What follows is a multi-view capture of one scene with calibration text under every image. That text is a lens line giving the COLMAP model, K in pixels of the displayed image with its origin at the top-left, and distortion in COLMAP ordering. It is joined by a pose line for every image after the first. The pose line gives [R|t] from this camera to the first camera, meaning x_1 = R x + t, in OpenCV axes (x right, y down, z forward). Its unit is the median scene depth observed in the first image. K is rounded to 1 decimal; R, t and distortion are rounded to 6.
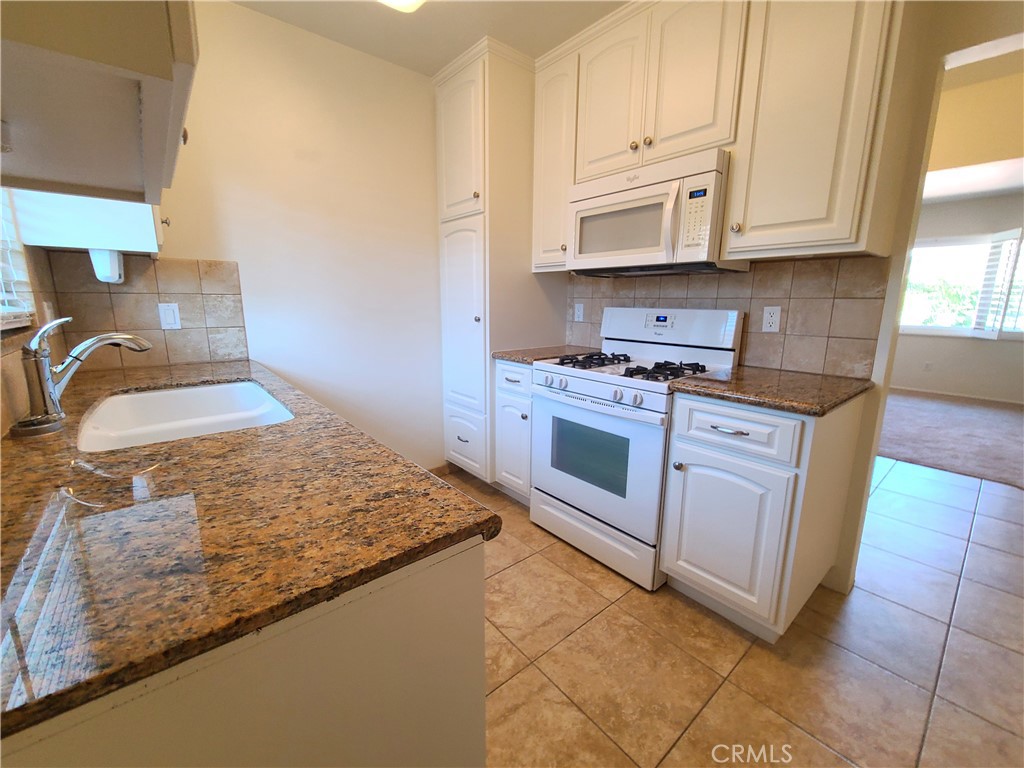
lens RADIAL K [[417.1, 0, 512.0], [0, 417.1, 384.0], [0, 0, 1]] dist [0.000507, -0.000520]
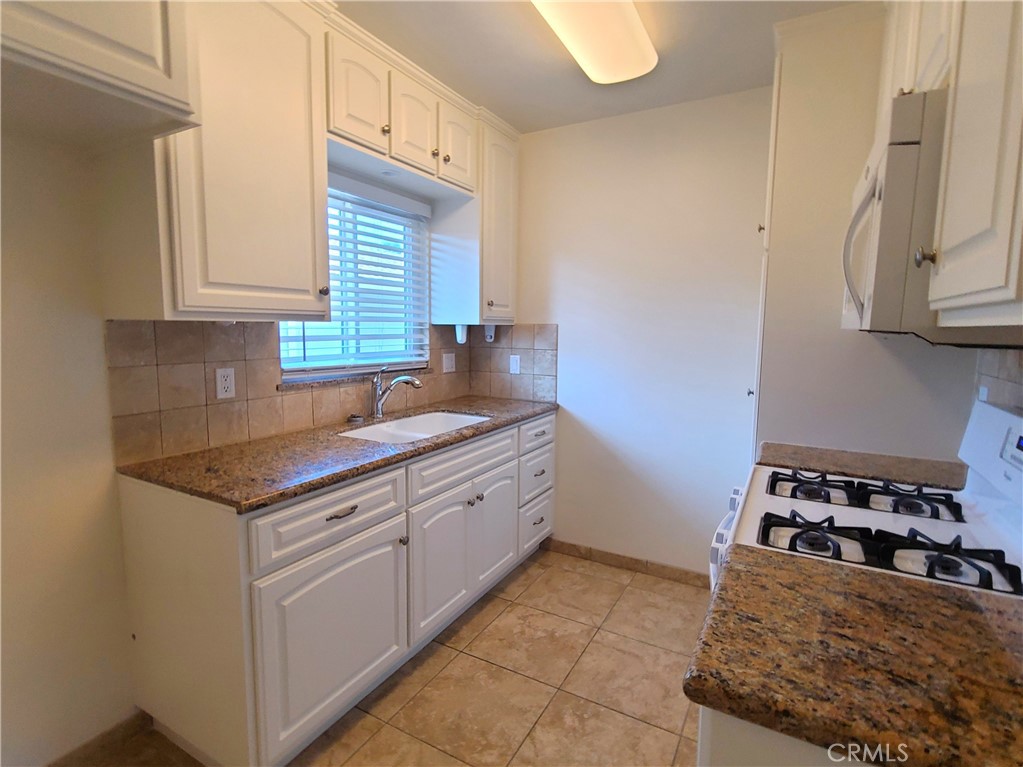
lens RADIAL K [[509.4, 0, 511.5], [0, 509.4, 383.5], [0, 0, 1]] dist [-0.000676, -0.000139]
pose [[0.359172, 0.100863, -0.927805, 0.781477], [-0.192431, 0.980784, 0.032128, -0.158884], [0.913217, 0.166999, 0.371680, 0.386964]]
